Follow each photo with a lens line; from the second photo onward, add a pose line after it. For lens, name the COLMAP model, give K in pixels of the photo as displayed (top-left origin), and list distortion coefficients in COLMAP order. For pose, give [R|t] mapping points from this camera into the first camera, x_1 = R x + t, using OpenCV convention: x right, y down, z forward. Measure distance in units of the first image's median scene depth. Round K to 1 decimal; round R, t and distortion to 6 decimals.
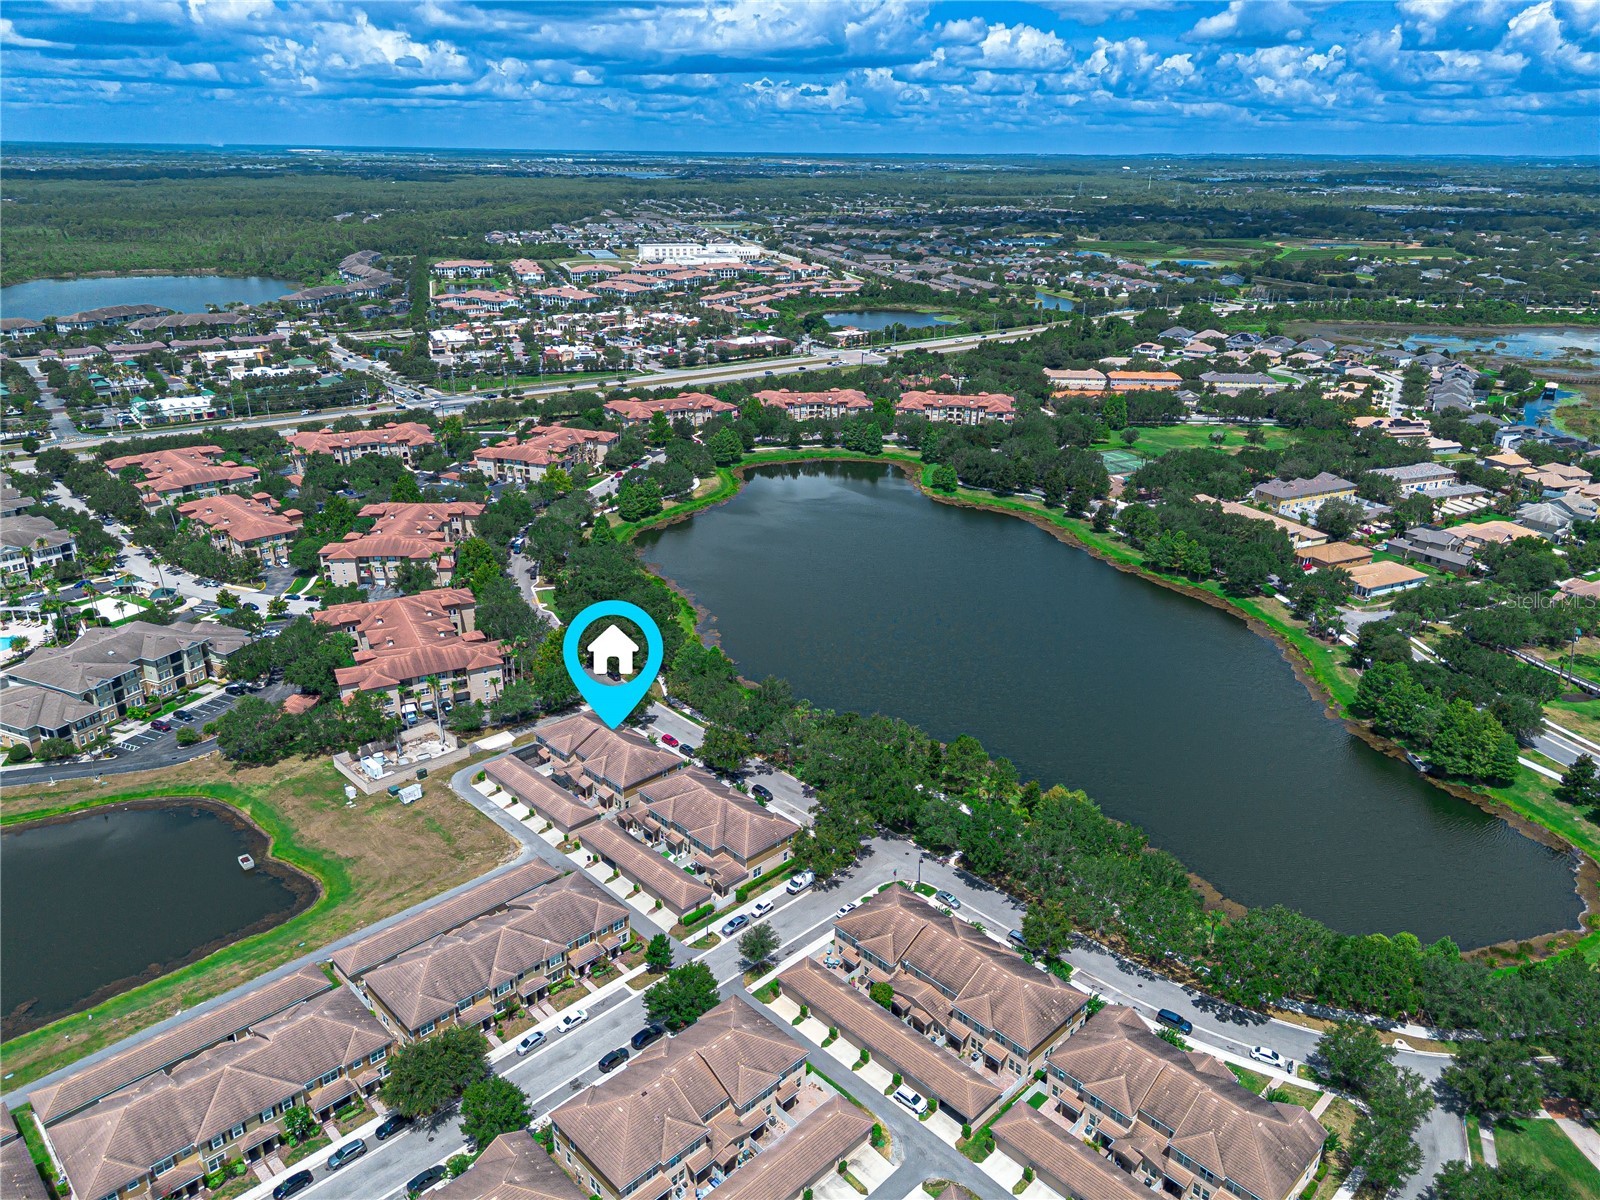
lens RADIAL K [[1138.6, 0, 800.0], [0, 1138.6, 600.0], [0, 0, 1]] dist [0.070837, -0.060939]
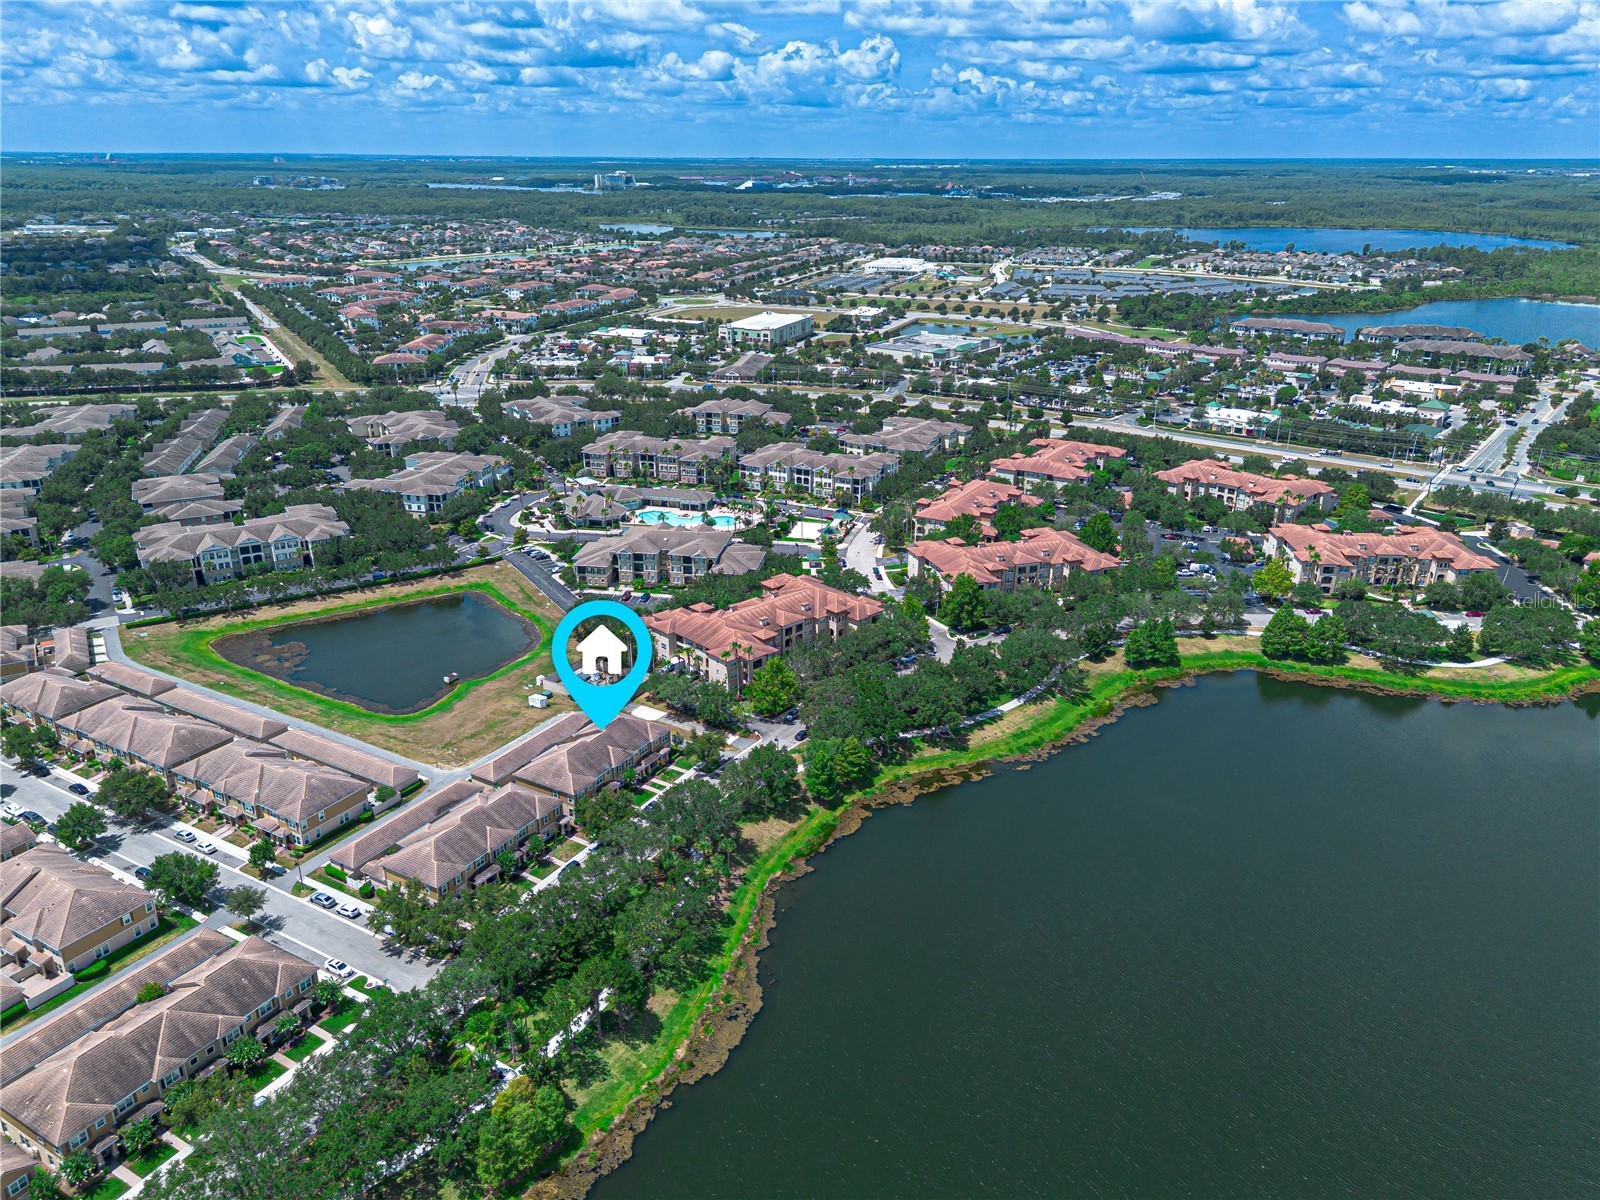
lens RADIAL K [[1138.6, 0, 800.0], [0, 1138.6, 600.0], [0, 0, 1]] dist [0.070837, -0.060939]
pose [[0.269125, 0.344046, -0.899558, 0.688825], [-0.357555, 0.902957, 0.238375, -0.275397], [0.894274, 0.257489, 0.366024, 0.723911]]
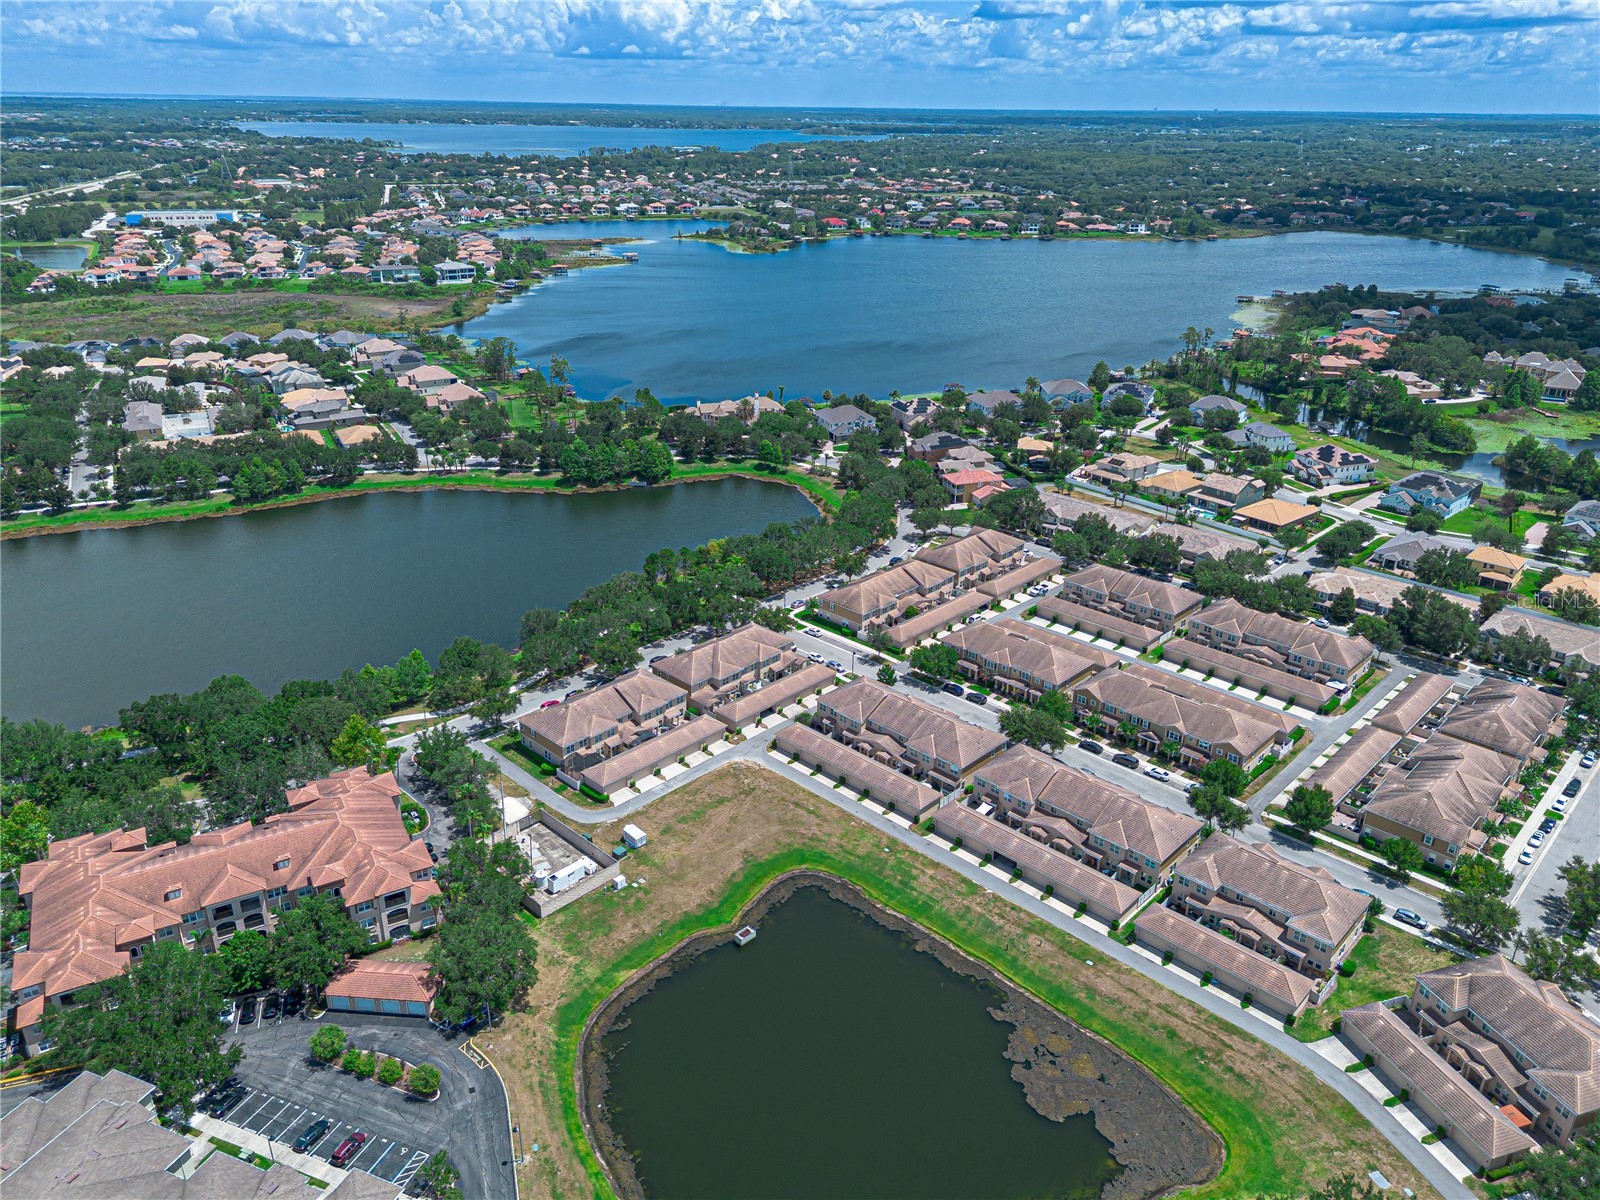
lens RADIAL K [[1138.6, 0, 800.0], [0, 1138.6, 600.0], [0, 0, 1]] dist [0.070837, -0.060939]
pose [[-0.038253, -0.405916, 0.913110, -0.989899], [0.355508, 0.848465, 0.392072, -0.263594], [-0.933890, 0.339616, 0.111850, 0.663380]]
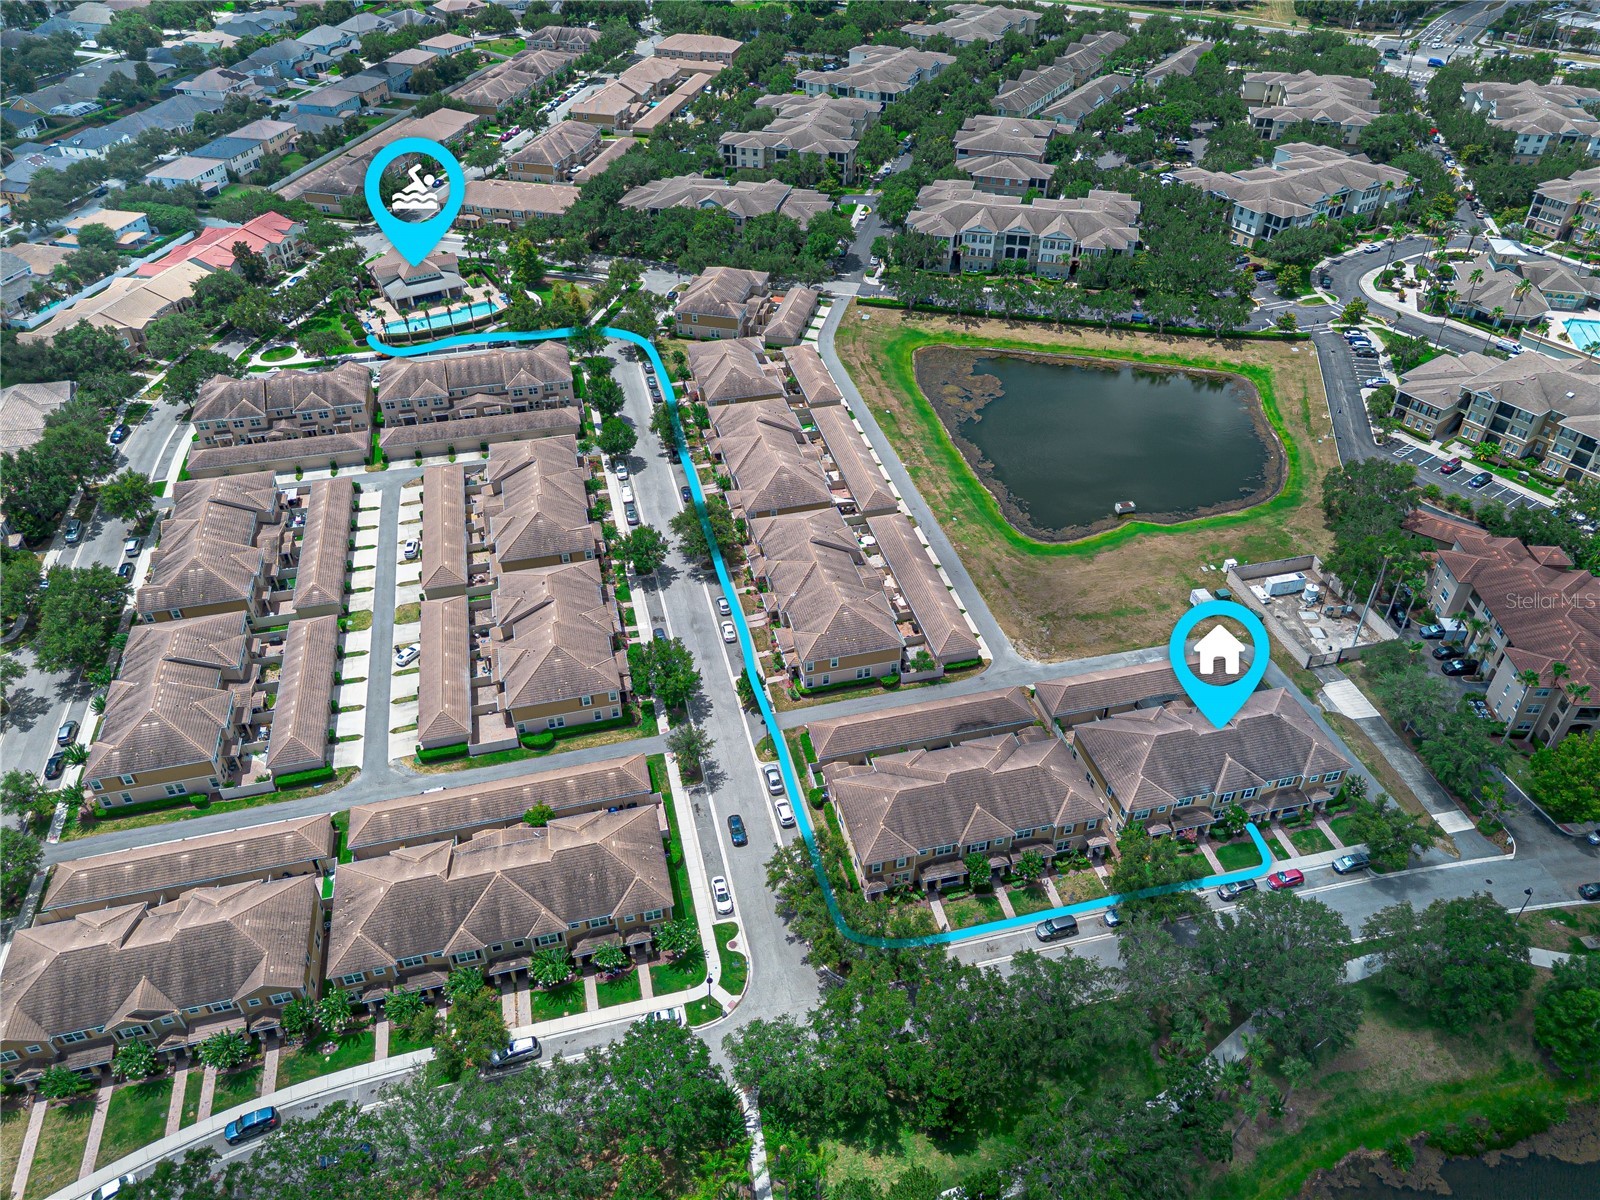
lens RADIAL K [[1138.6, 0, 800.0], [0, 1138.6, 600.0], [0, 0, 1]] dist [0.070837, -0.060939]
pose [[-0.499712, 0.532510, -0.683170, 0.320976], [-0.321036, 0.618673, 0.717063, -0.290786], [0.804502, 0.577647, -0.138203, 0.814815]]
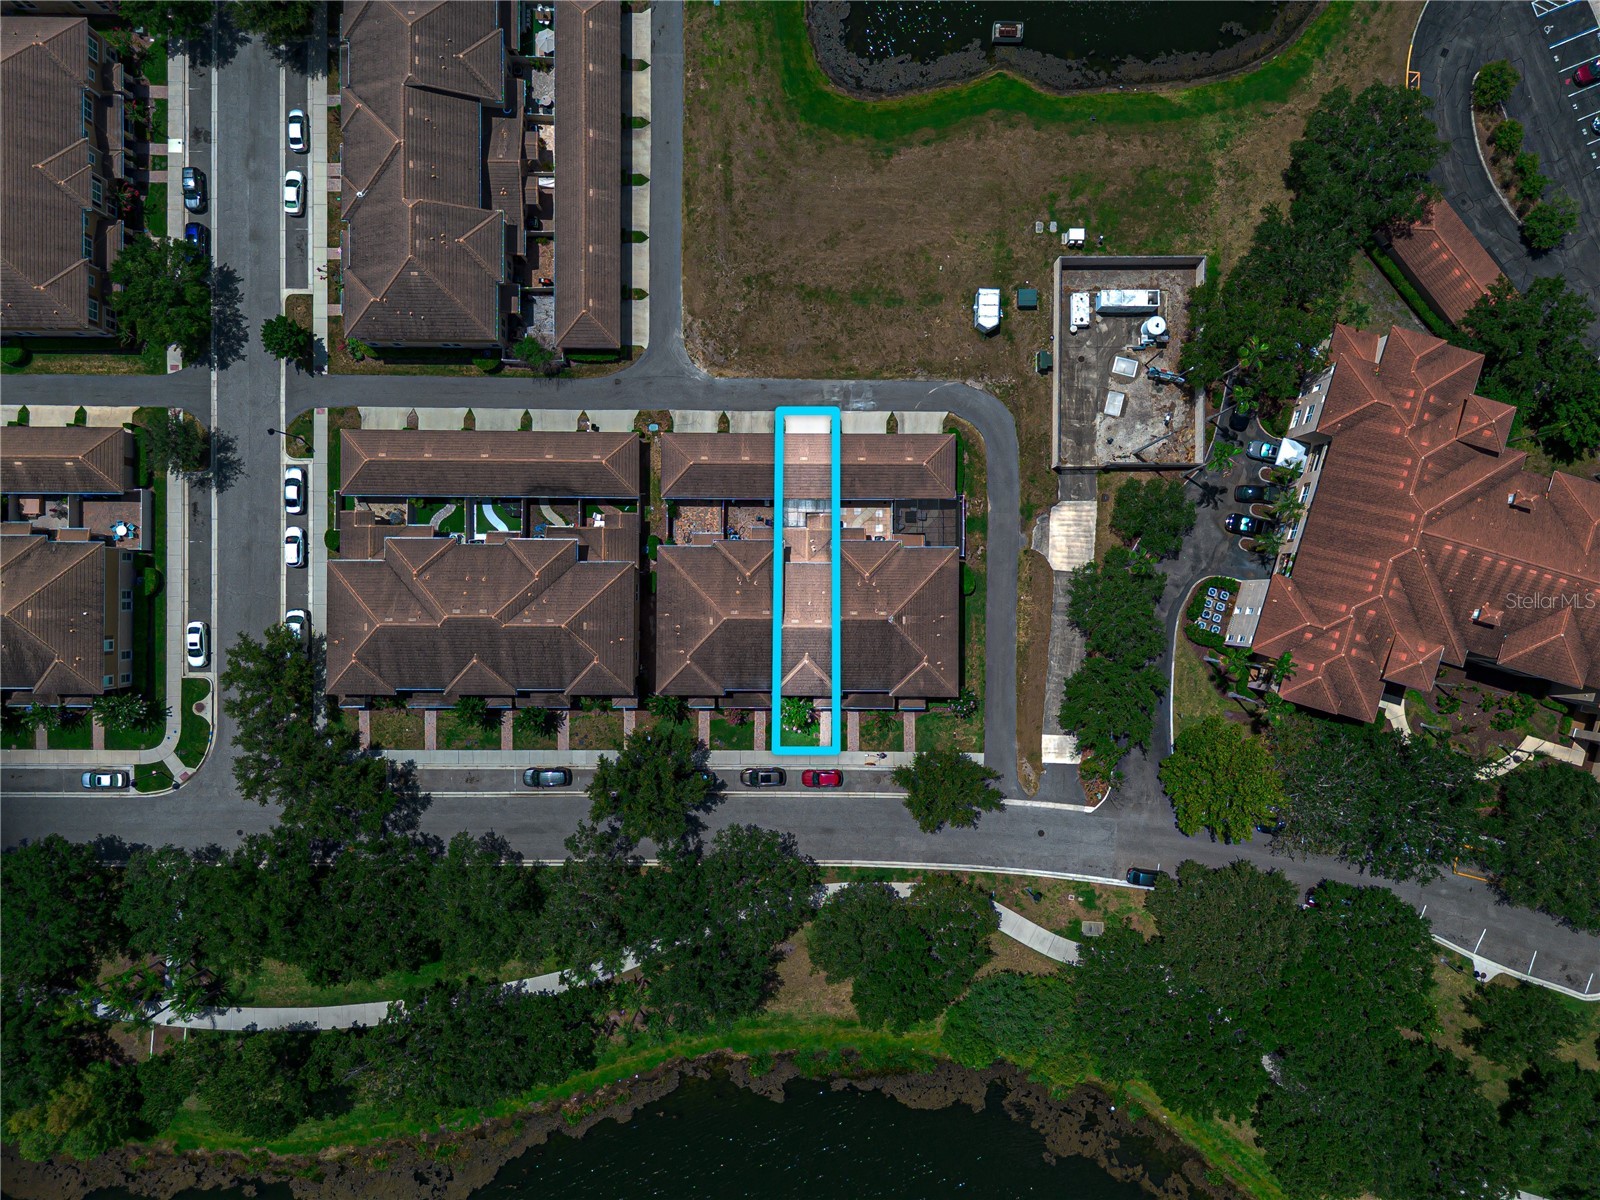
lens RADIAL K [[1138.6, 0, 800.0], [0, 1138.6, 600.0], [0, 0, 1]] dist [0.070837, -0.060939]
pose [[-0.698787, 0.715316, -0.004365, -0.161657], [-0.265747, -0.253931, 0.929999, -0.318579], [0.664135, 0.651031, 0.367537, 0.766591]]
